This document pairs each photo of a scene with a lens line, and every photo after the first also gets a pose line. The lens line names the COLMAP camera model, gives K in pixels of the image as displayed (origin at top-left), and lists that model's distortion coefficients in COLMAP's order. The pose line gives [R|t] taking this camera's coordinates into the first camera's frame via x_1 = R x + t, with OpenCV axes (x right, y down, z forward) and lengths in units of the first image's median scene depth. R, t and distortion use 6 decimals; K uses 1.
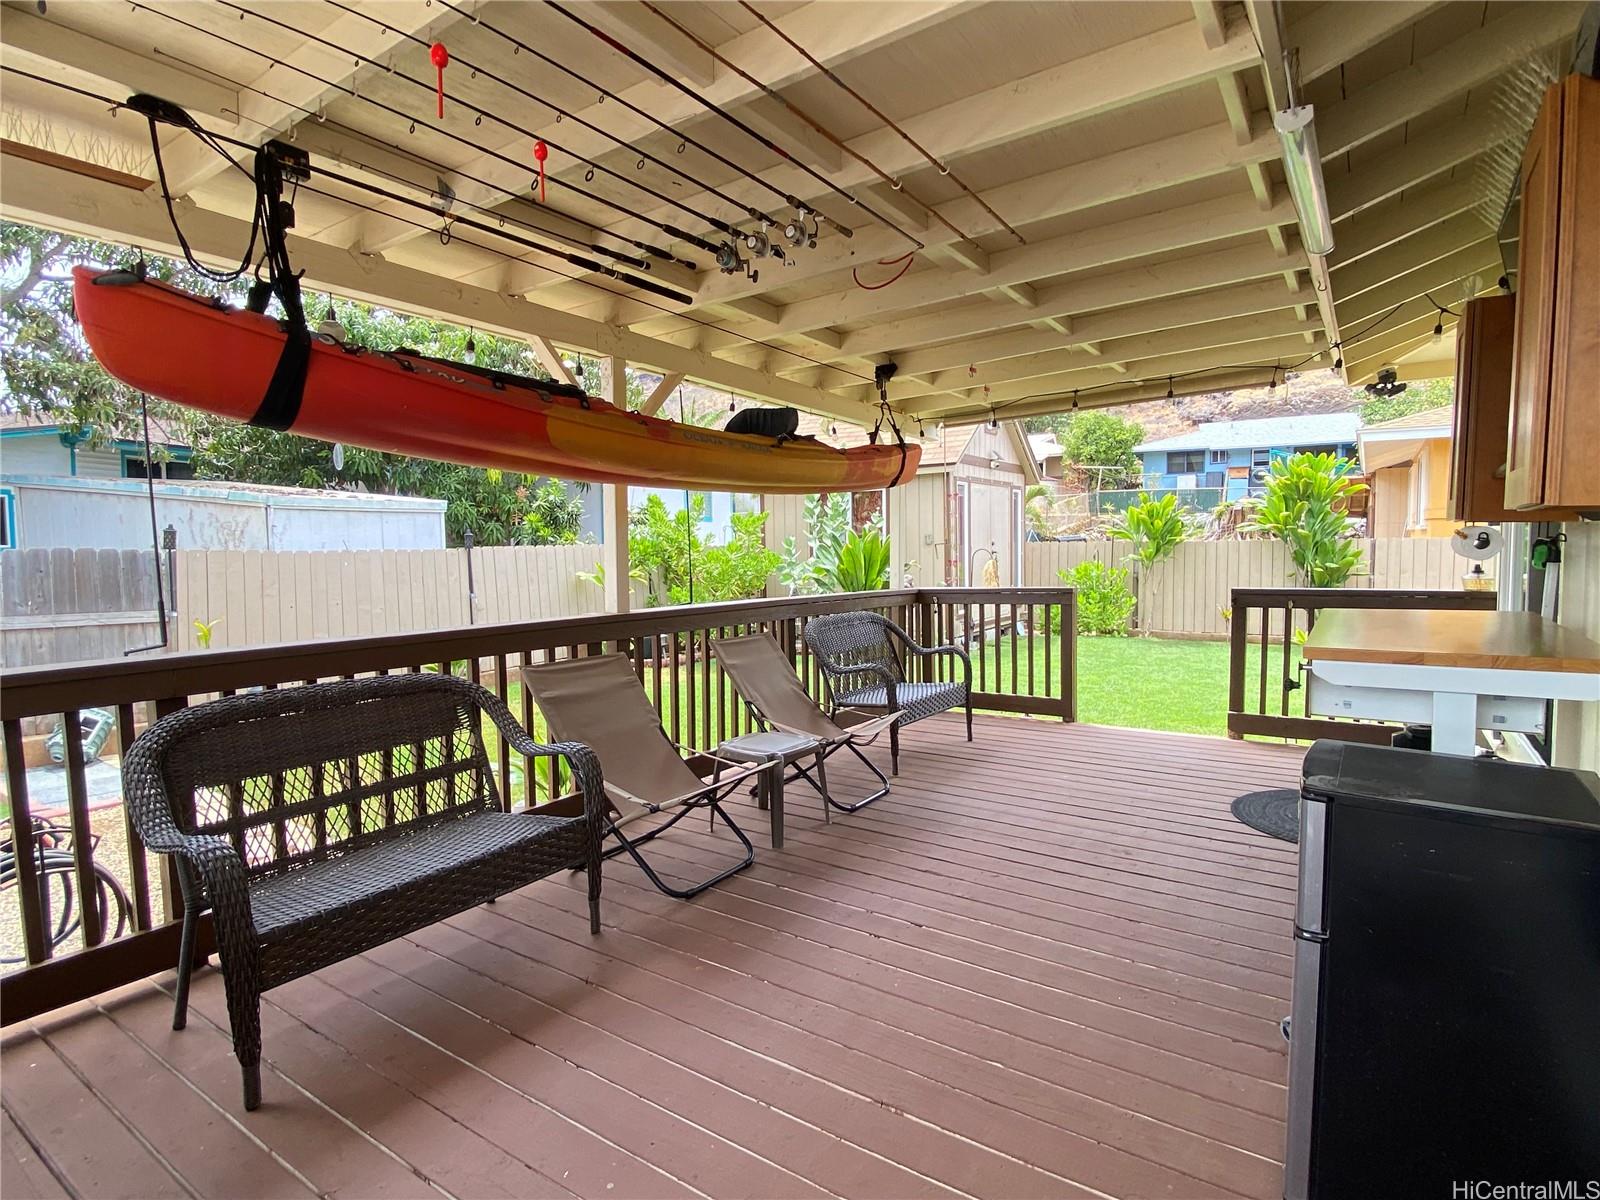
lens RADIAL K [[831.1, 0, 800.0], [0, 831.1, 600.0], [0, 0, 1]] dist [-0.001201, -0.000251]
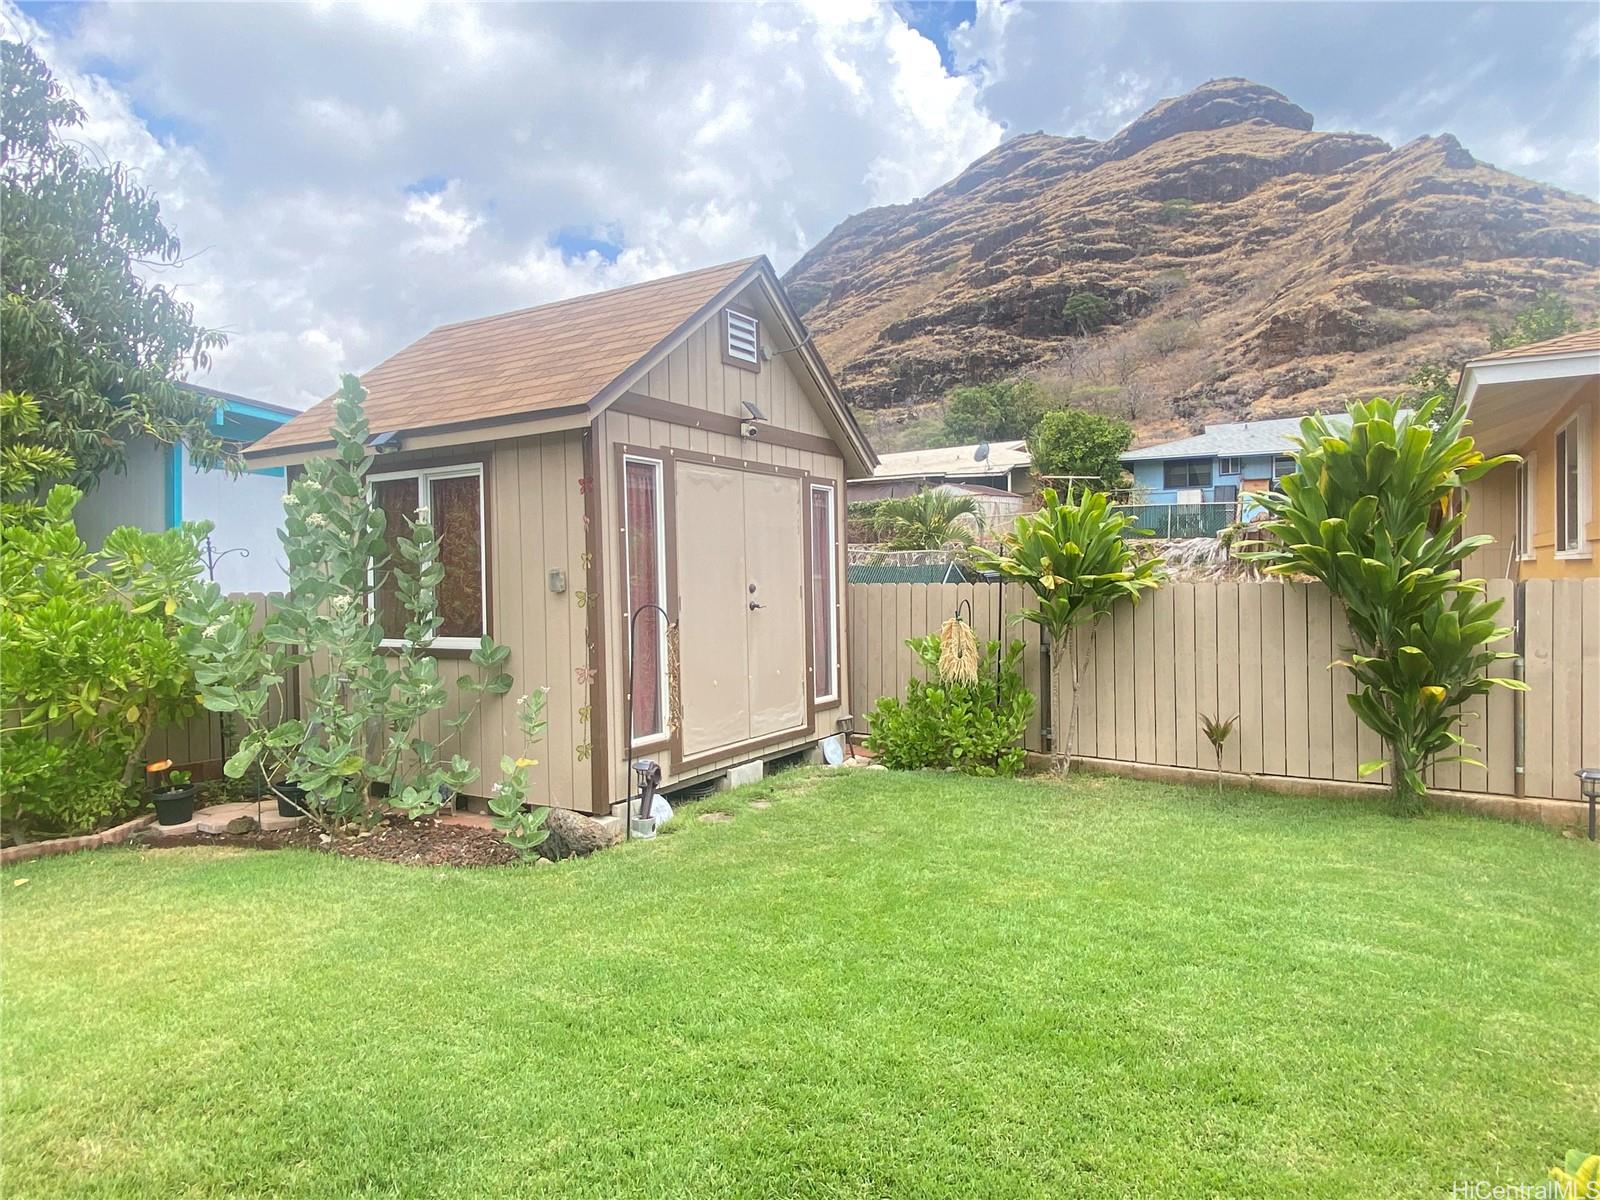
lens RADIAL K [[929.6, 0, 800.0], [0, 929.6, 600.0], [0, 0, 1]] dist [0.002655, 0.000493]
pose [[0.999785, 0.001087, 0.020687, 0.122685], [-0.000197, 0.999076, -0.042984, -0.017898], [-0.020714, 0.042971, 0.998862, 0.215959]]
